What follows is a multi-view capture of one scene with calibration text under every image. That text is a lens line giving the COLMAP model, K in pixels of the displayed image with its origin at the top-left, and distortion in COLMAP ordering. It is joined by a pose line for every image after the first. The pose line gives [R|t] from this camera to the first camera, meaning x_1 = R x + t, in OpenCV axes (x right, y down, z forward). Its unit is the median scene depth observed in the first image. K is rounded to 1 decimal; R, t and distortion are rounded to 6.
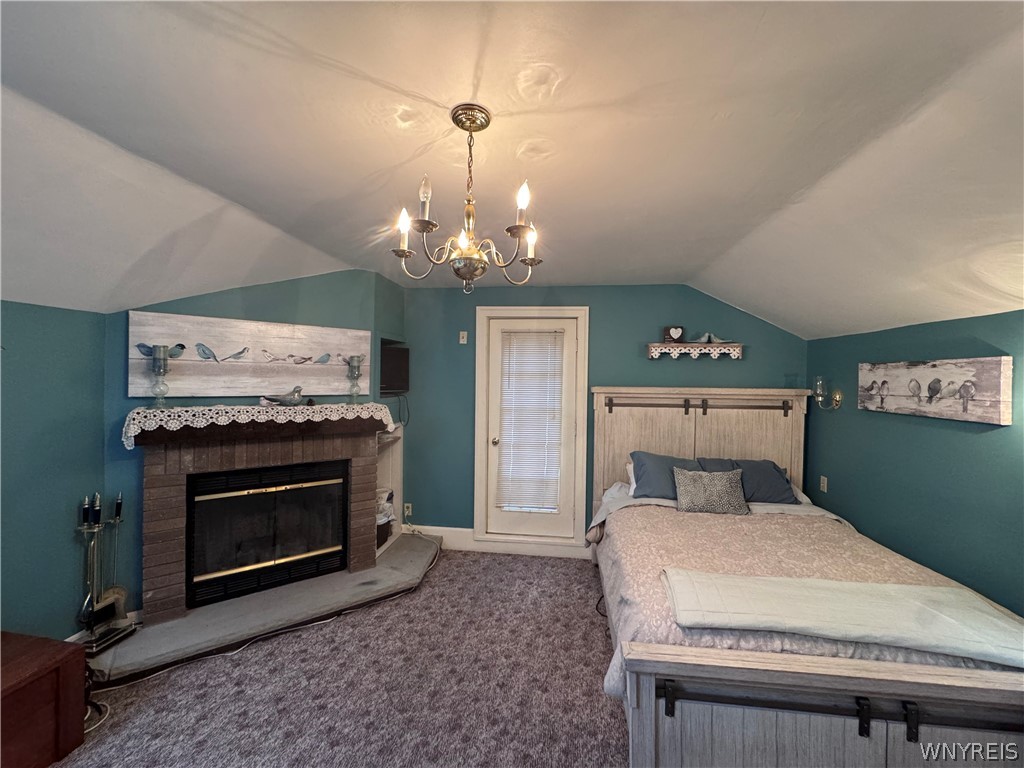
lens RADIAL K [[408.3, 0, 512.7], [0, 408.3, 384.7], [0, 0, 1]] dist [-0.003968, 0.000511]
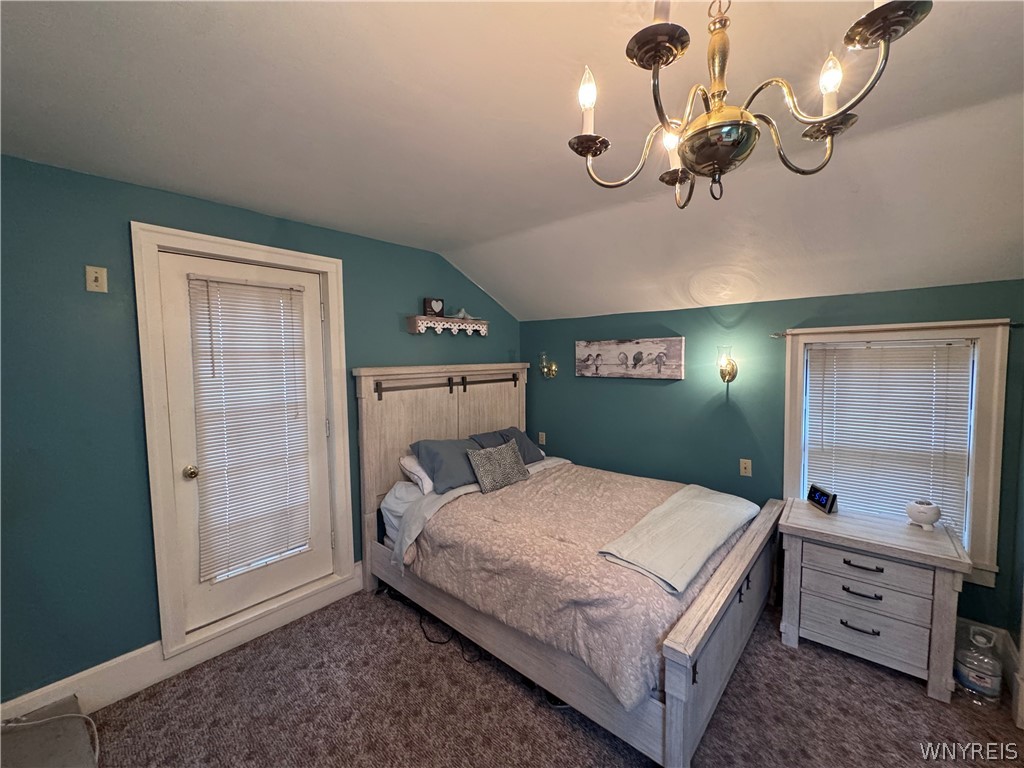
lens RADIAL K [[408.3, 0, 514.1], [0, 408.3, 384.5], [0, 0, 1]] dist [-0.003968, 0.000511]
pose [[0.559738, -0.074648, 0.825300, -0.281414], [0.033458, 0.997158, 0.067500, -0.007005], [-0.827994, -0.010170, 0.560645, 0.348489]]
